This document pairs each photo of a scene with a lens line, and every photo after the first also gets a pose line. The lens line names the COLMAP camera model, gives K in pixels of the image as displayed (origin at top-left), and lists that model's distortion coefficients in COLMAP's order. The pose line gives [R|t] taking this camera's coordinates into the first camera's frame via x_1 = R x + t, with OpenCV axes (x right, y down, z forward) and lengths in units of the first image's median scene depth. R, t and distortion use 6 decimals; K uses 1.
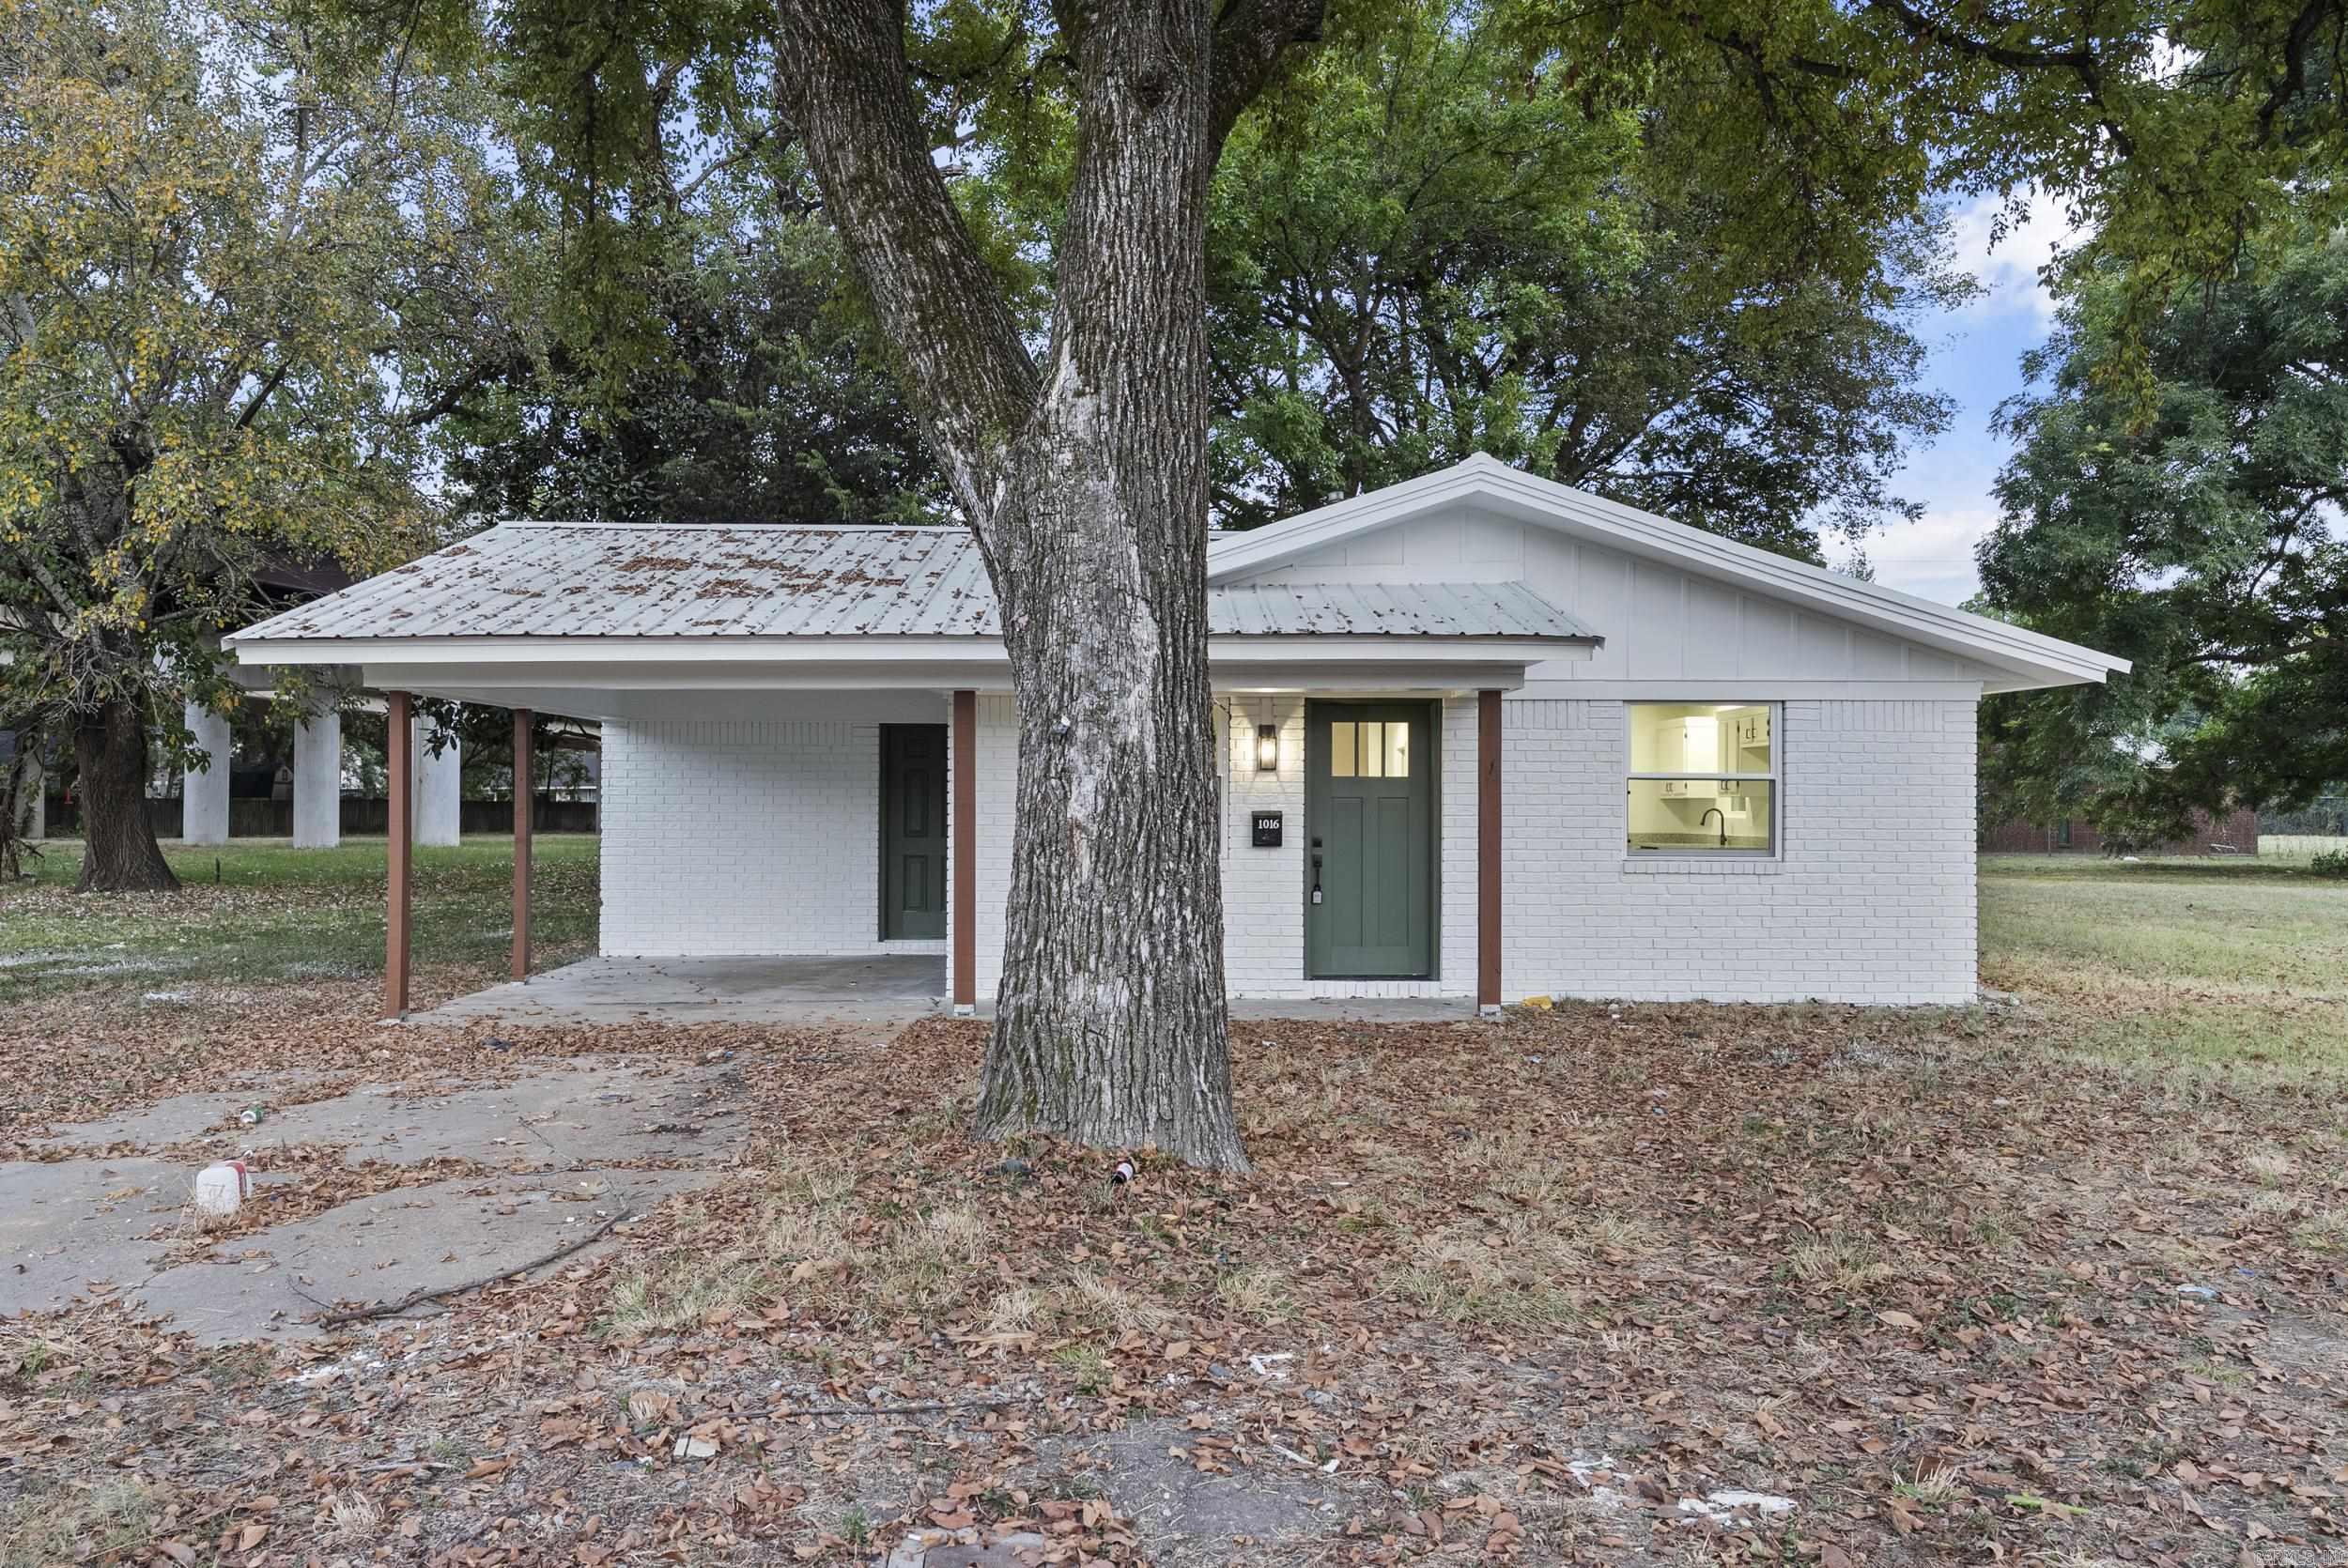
lens RADIAL K [[1702.6, 0, 1169.8], [0, 1702.6, 778.7], [0, 0, 1]] dist [-0.012575, -0.002092]
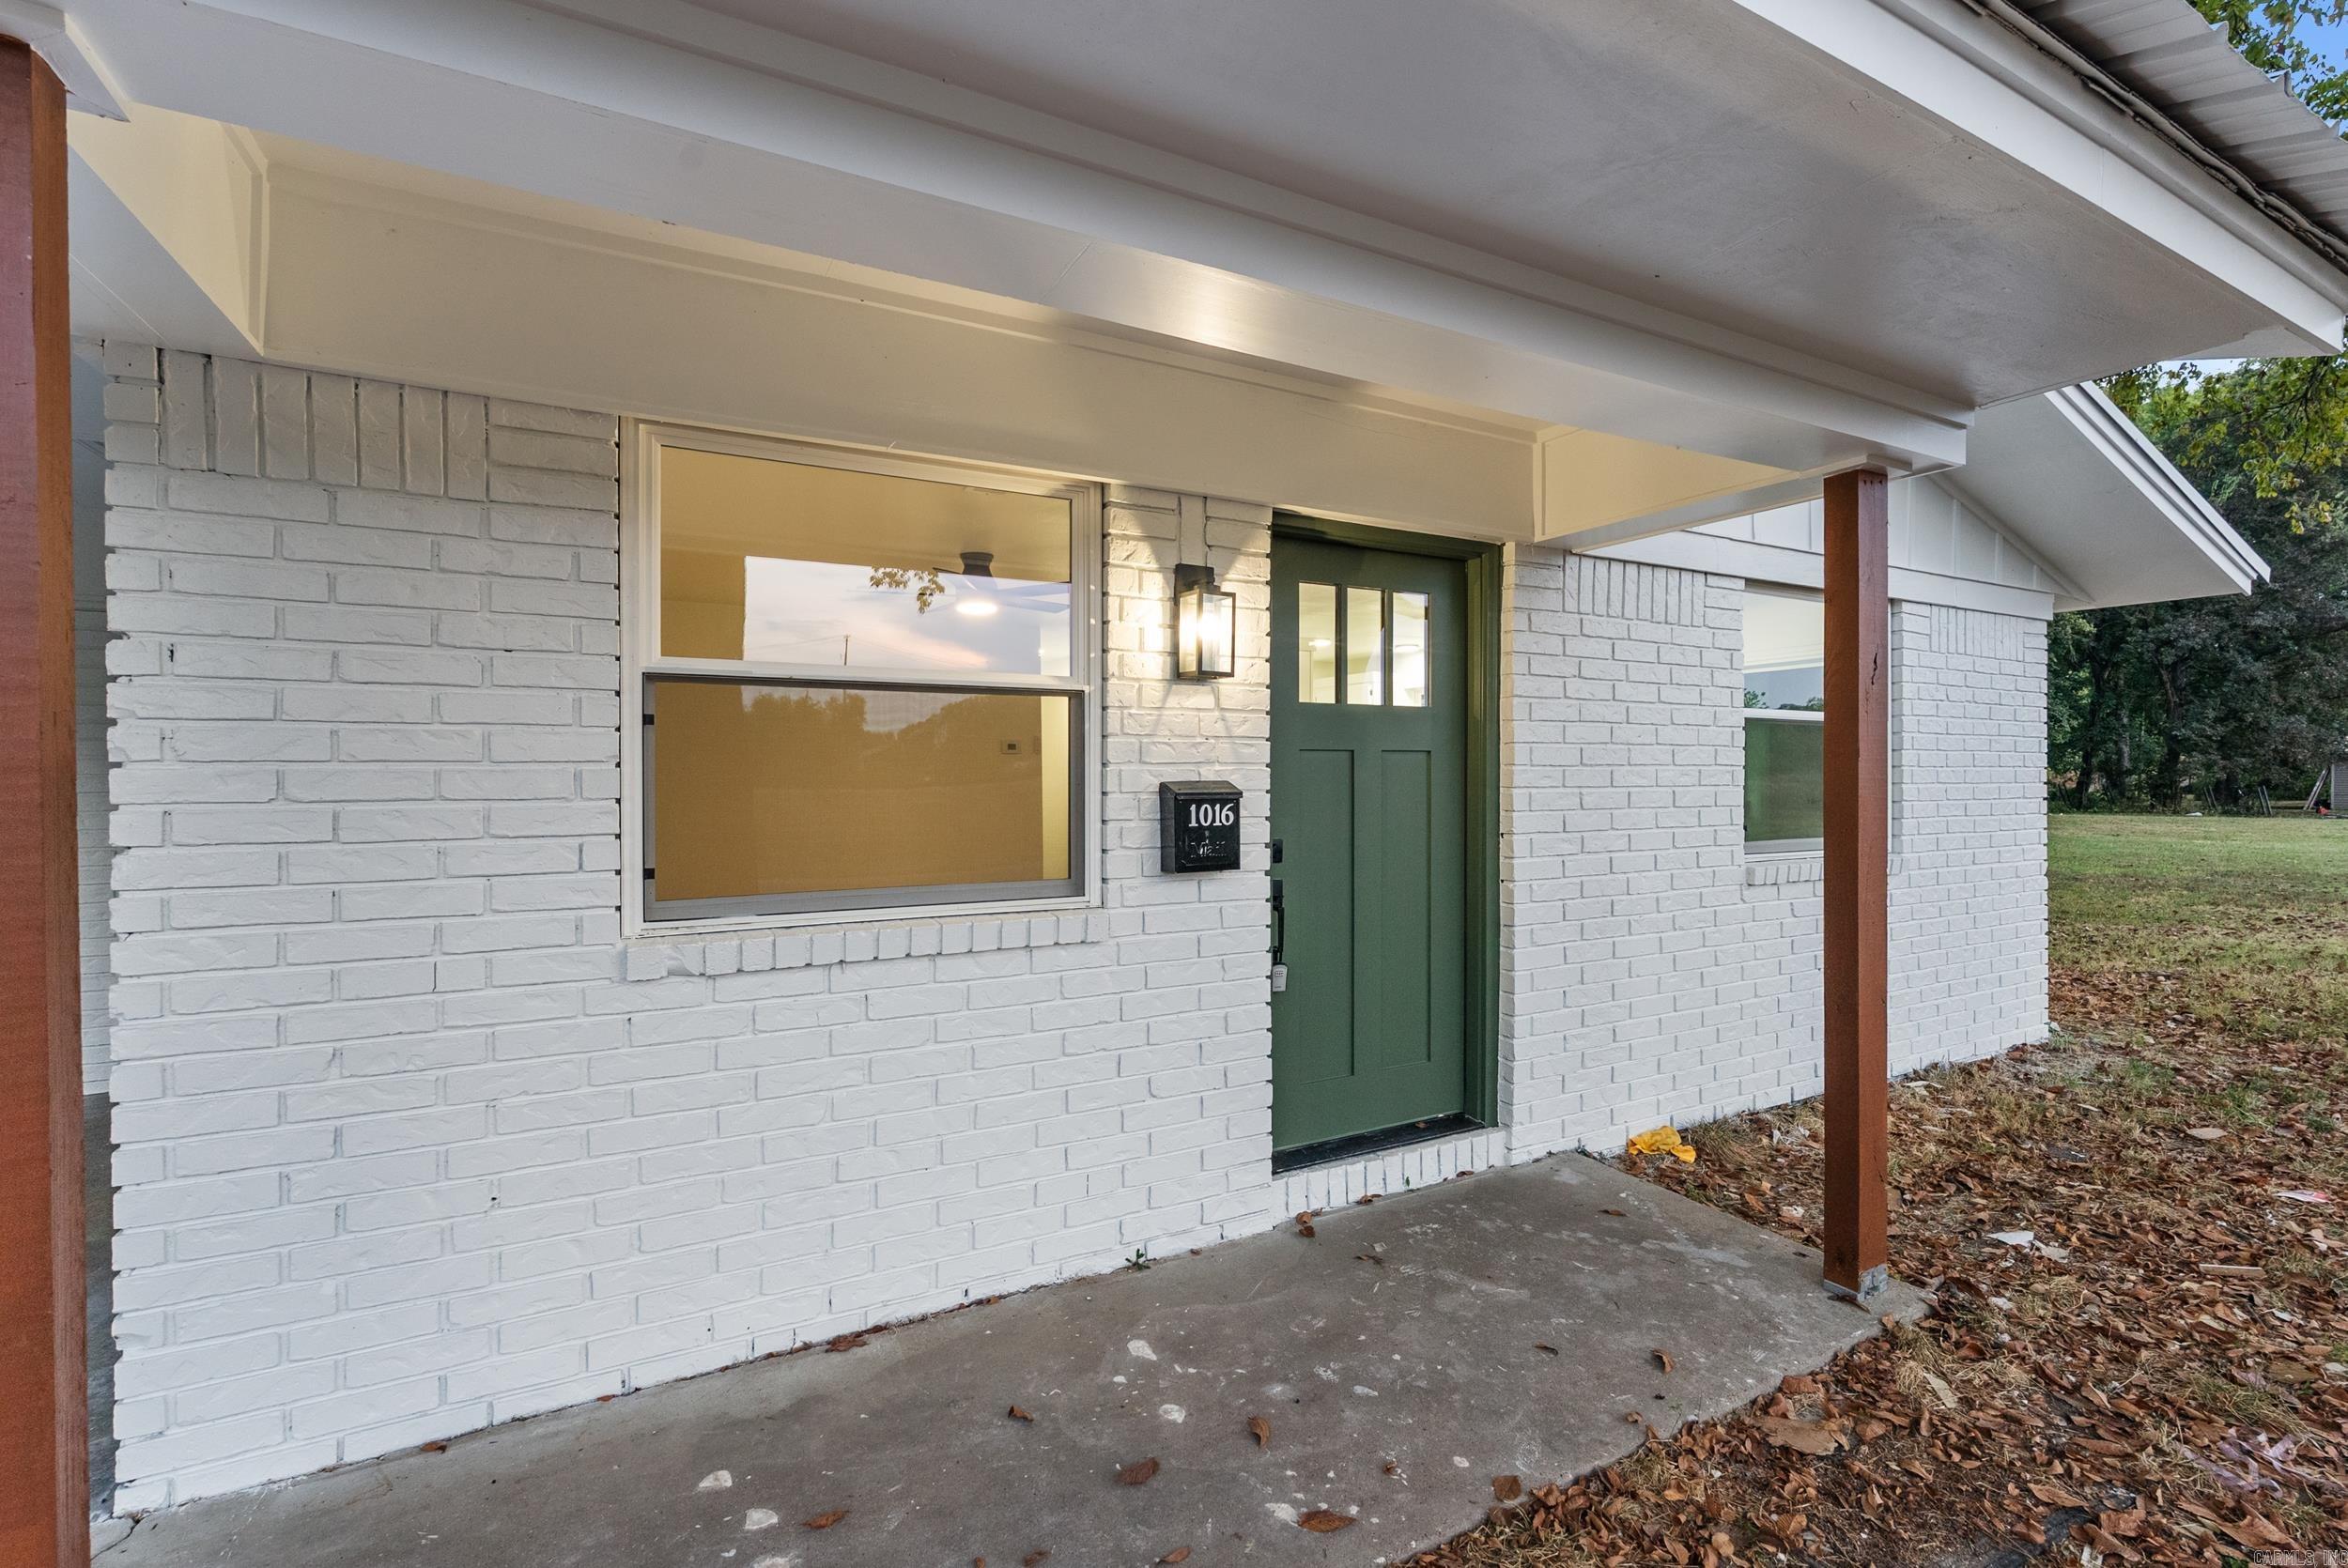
lens RADIAL K [[1032.0, 0, 1169.2], [0, 1032.0, 796.4], [0, 0, 1]] dist [-0.009740, 0.000485]
pose [[0.886021, -0.016402, 0.463355, -0.059572], [0.003312, 0.999572, 0.029050, 0.015106], [-0.463634, -0.024204, 0.885696, 0.776027]]
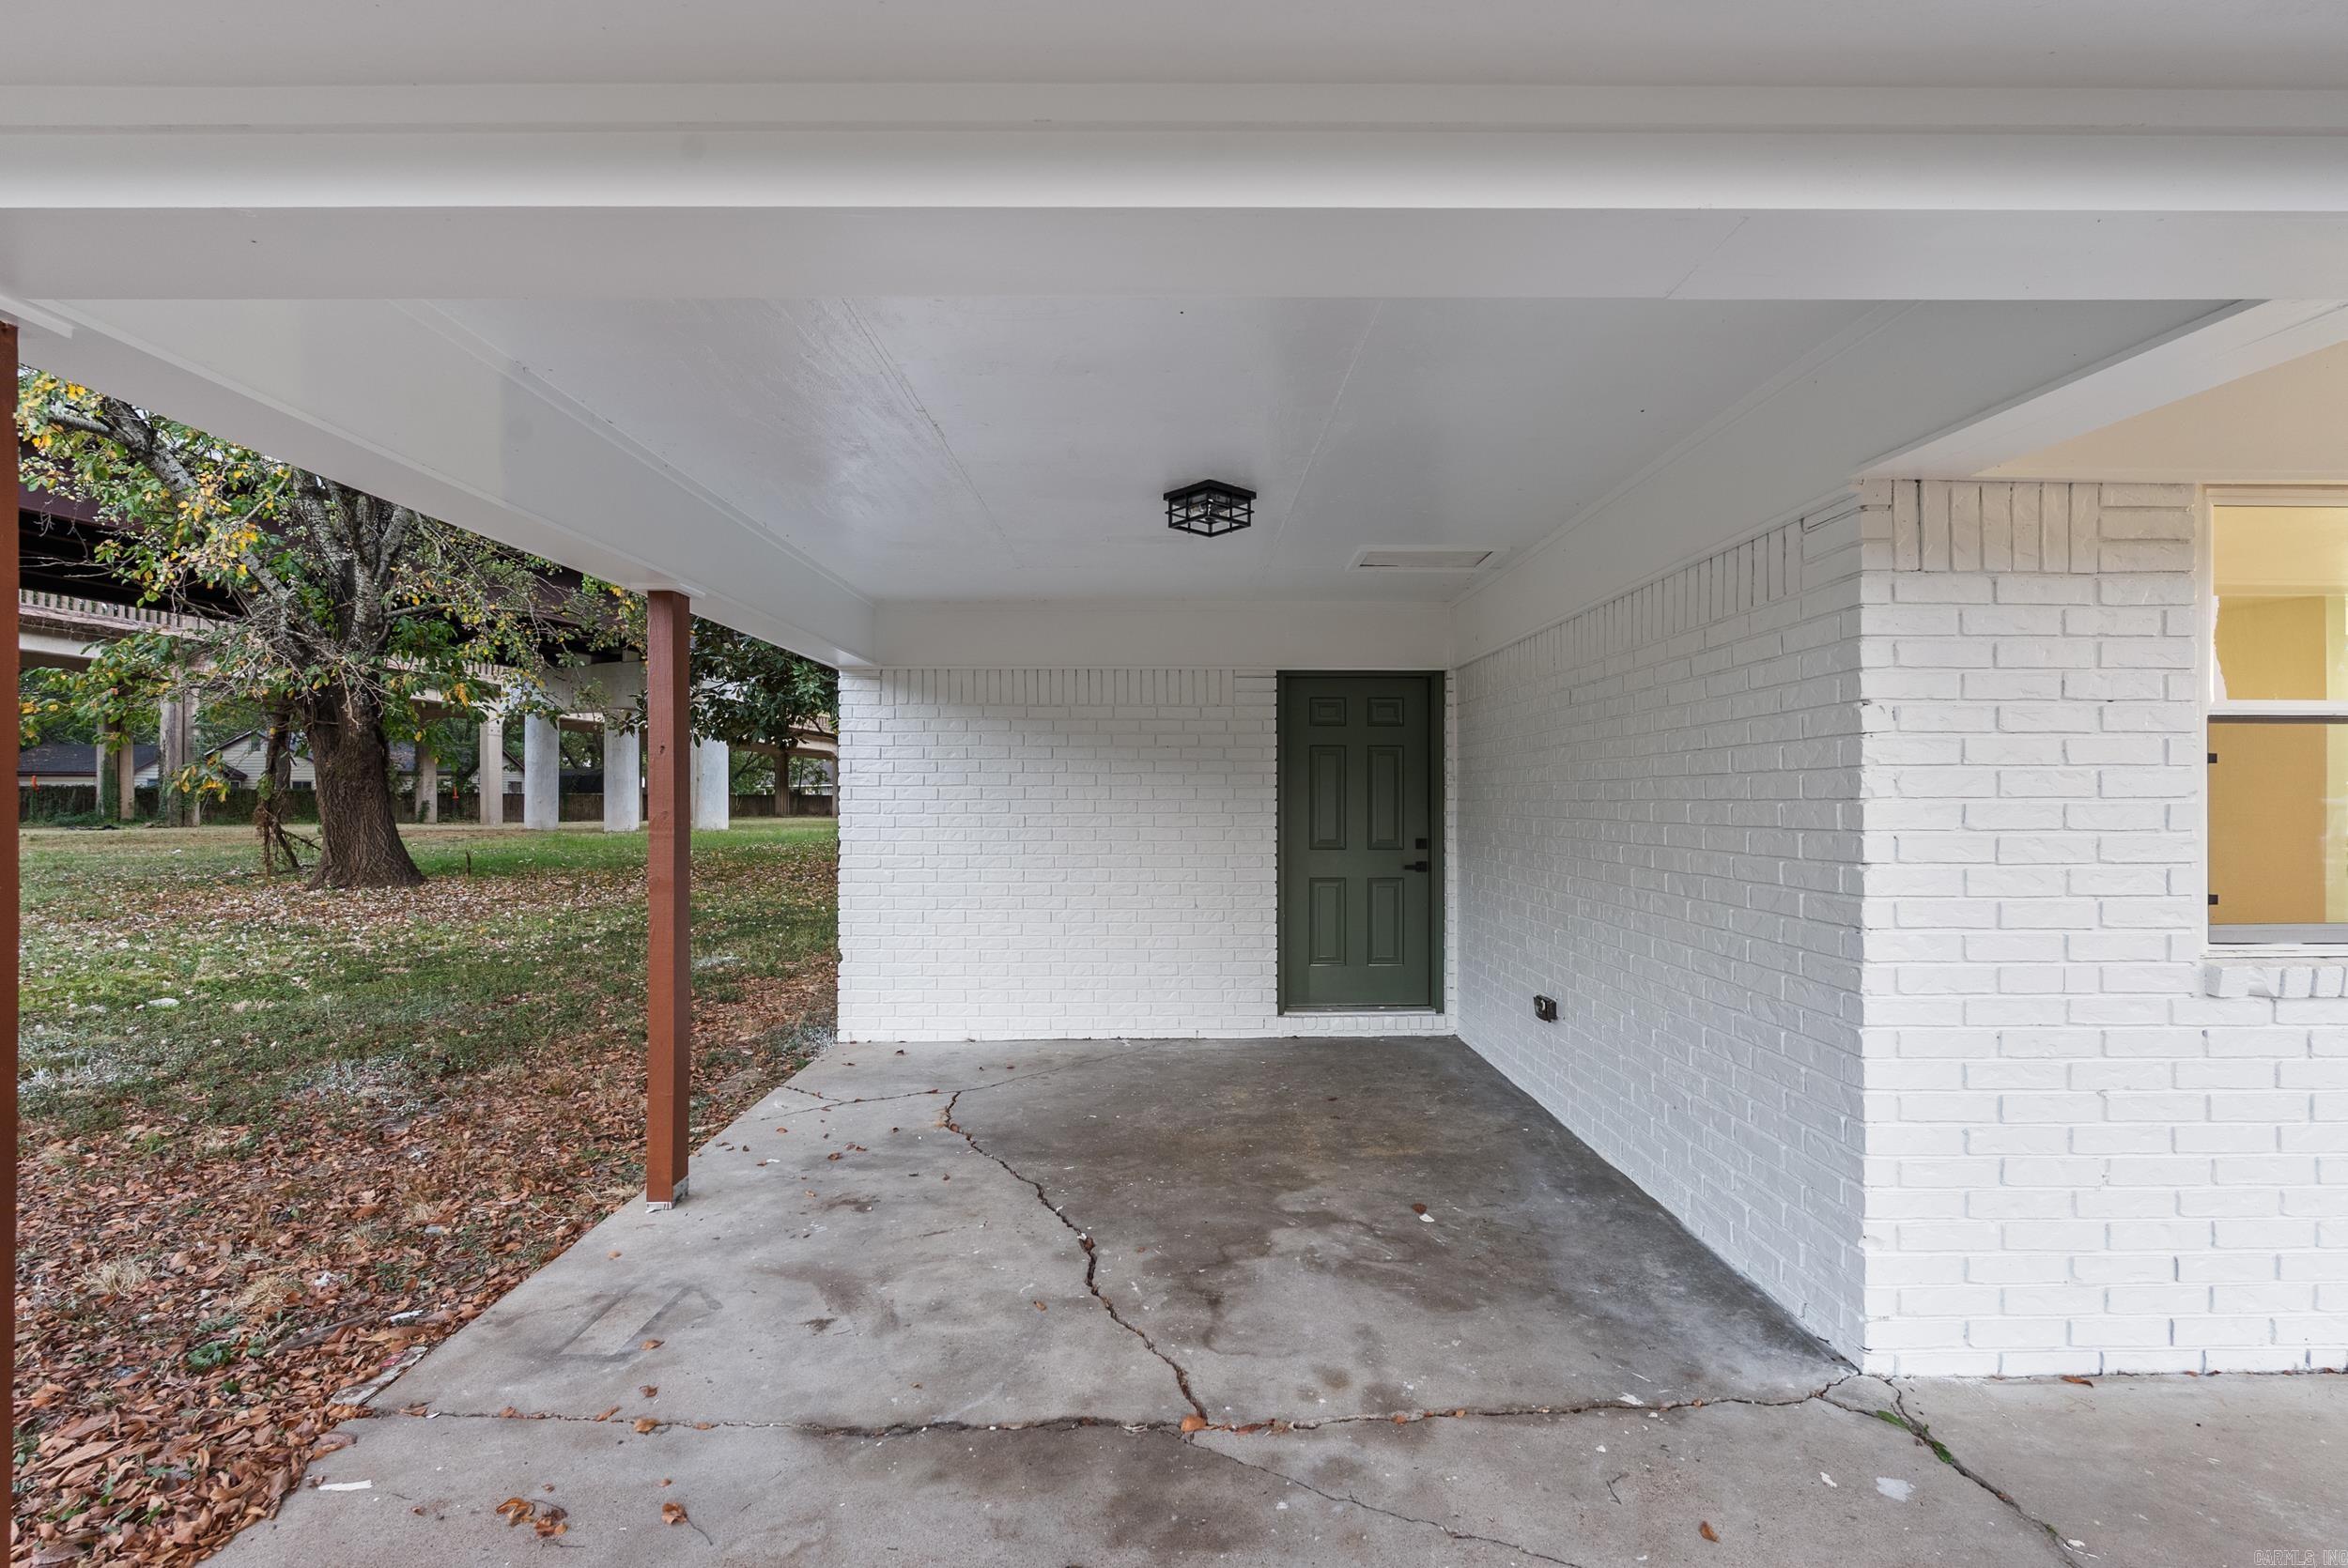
lens RADIAL K [[1032.0, 0, 1167.0], [0, 1032.0, 795.0], [0, 0, 1]] dist [-0.009740, 0.000485]
pose [[0.999920, -0.004119, -0.011965, -0.262203], [0.004305, 0.999871, 0.015504, 0.009530], [0.011900, -0.015554, 0.999808, 0.780694]]
